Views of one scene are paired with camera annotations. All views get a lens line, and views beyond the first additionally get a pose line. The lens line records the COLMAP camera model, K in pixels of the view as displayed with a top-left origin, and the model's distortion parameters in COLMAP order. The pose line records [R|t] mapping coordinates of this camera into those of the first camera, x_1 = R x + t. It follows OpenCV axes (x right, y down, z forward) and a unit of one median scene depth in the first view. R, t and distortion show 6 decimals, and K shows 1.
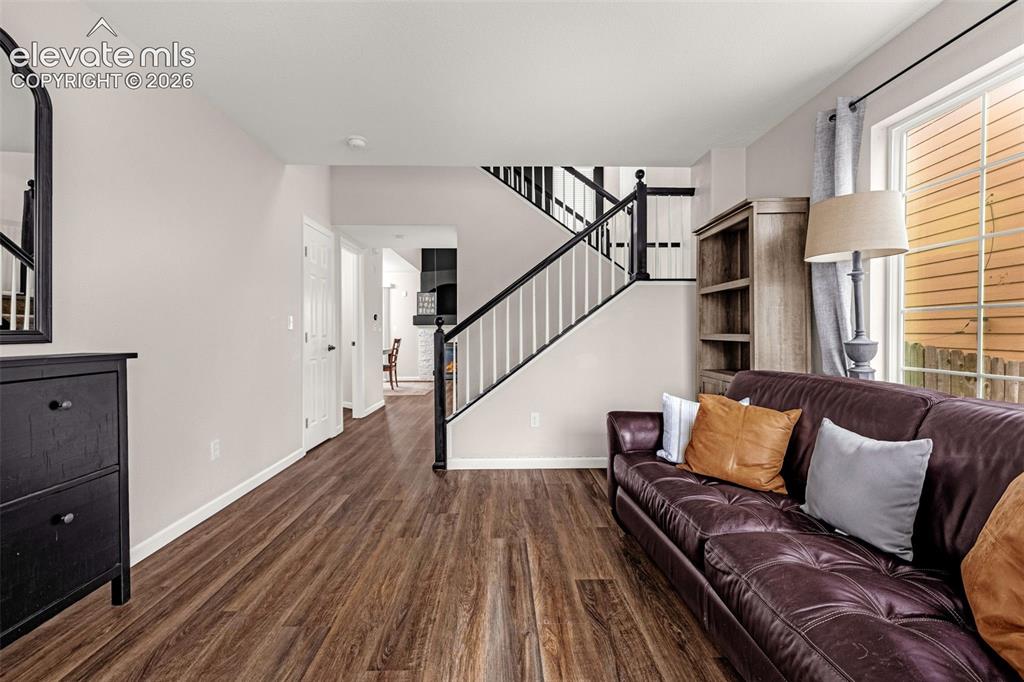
lens RADIAL K [[438.5, 0, 512.1], [0, 438.5, 337.5], [0, 0, 1]] dist [-0.000288, -0.000491]
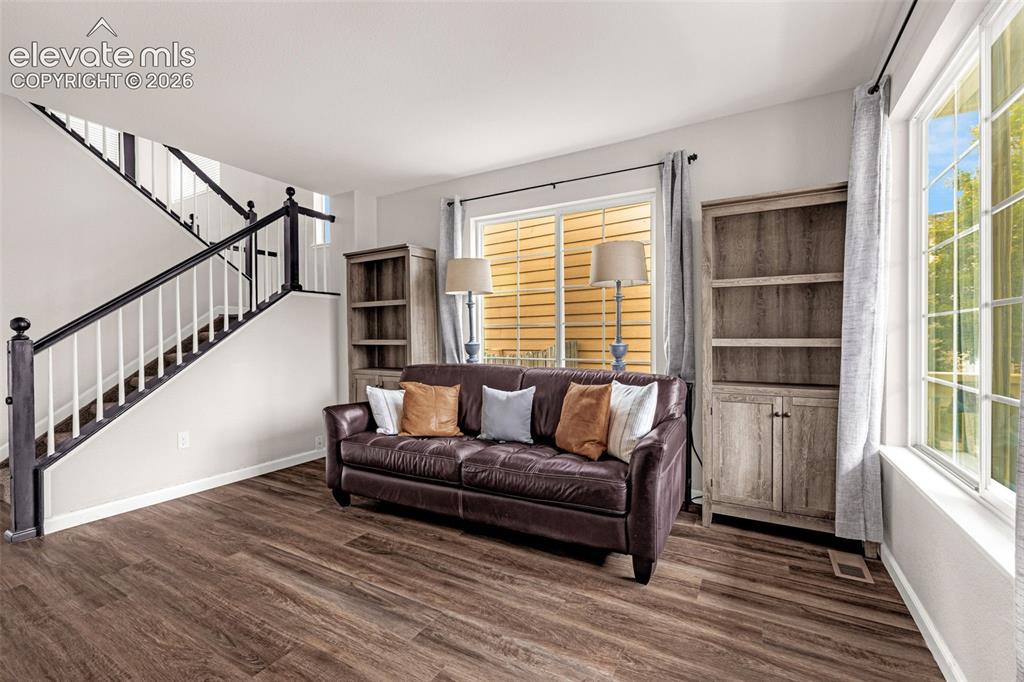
lens RADIAL K [[438.5, 0, 512.1], [0, 438.5, 337.5], [0, 0, 1]] dist [-0.000288, -0.000491]
pose [[0.519737, -0.003403, 0.854319, -0.519559], [0.017109, 0.999833, -0.006425, 0.001148], [-0.854155, 0.017956, 0.519709, -0.023772]]
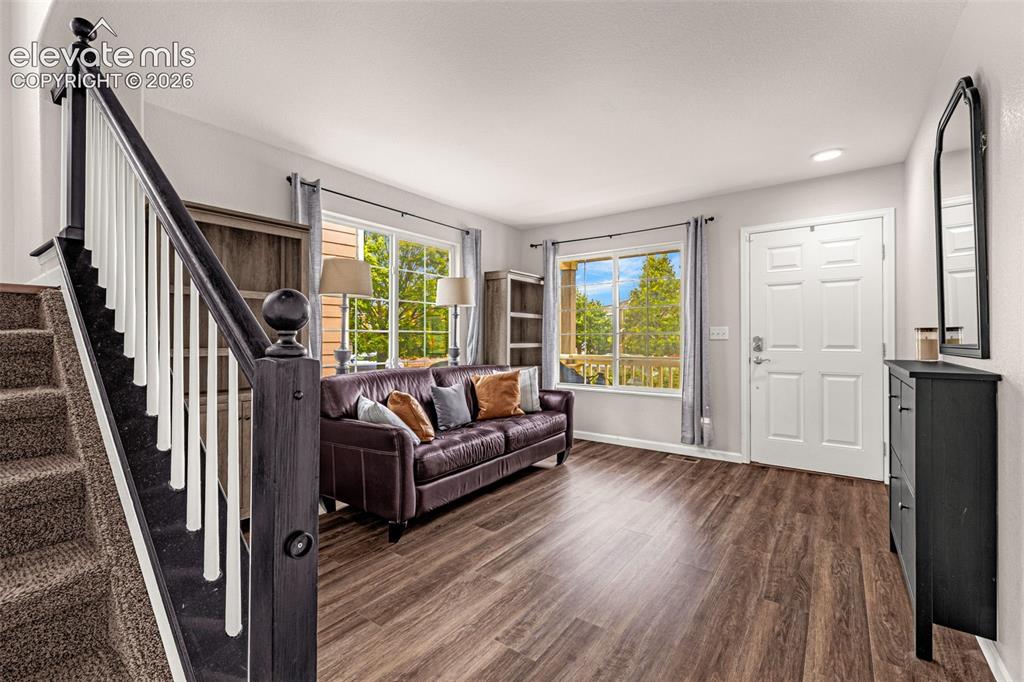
lens RADIAL K [[438.5, 0, 512.1], [0, 438.5, 337.5], [0, 0, 1]] dist [-0.000288, -0.000491]
pose [[-0.785082, 0.001834, 0.619389, -0.586307], [0.008431, 0.999935, 0.007726, -0.037868], [-0.619334, 0.011287, -0.785047, 1.628172]]
